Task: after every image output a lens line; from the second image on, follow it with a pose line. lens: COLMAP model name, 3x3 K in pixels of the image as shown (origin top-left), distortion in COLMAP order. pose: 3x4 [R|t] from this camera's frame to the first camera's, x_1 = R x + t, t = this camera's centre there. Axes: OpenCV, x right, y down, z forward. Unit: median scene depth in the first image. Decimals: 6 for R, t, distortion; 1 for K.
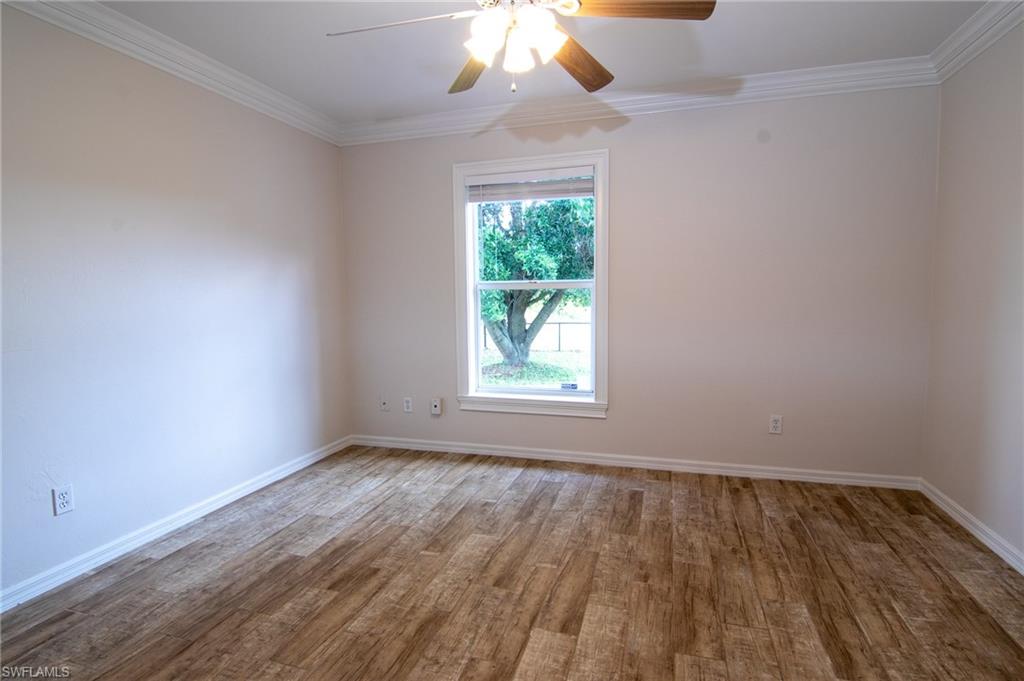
lens RADIAL K [[520.8, 0, 512.0], [0, 520.8, 340.5], [0, 0, 1]] dist [-0.003909, -0.010400]
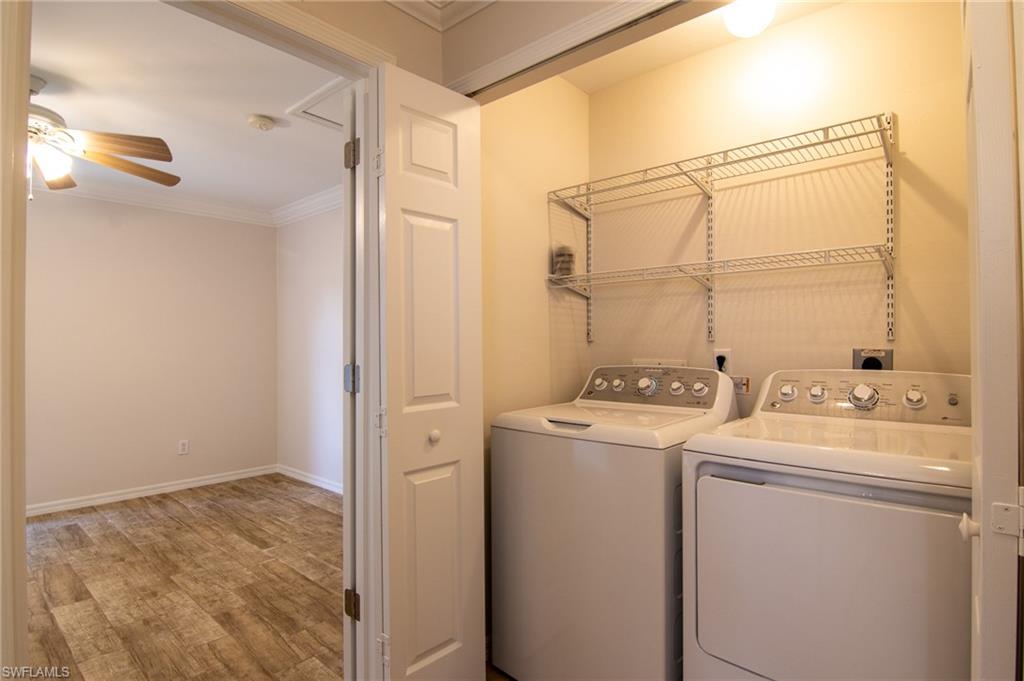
lens RADIAL K [[520.8, 0, 512.0], [0, 520.8, 340.5], [0, 0, 1]] dist [-0.003909, -0.010400]
pose [[0.416263, 0.015264, 0.909116, -0.509863], [0.084408, 0.994893, -0.055352, 0.049142], [-0.905318, 0.099777, 0.412848, -0.486377]]
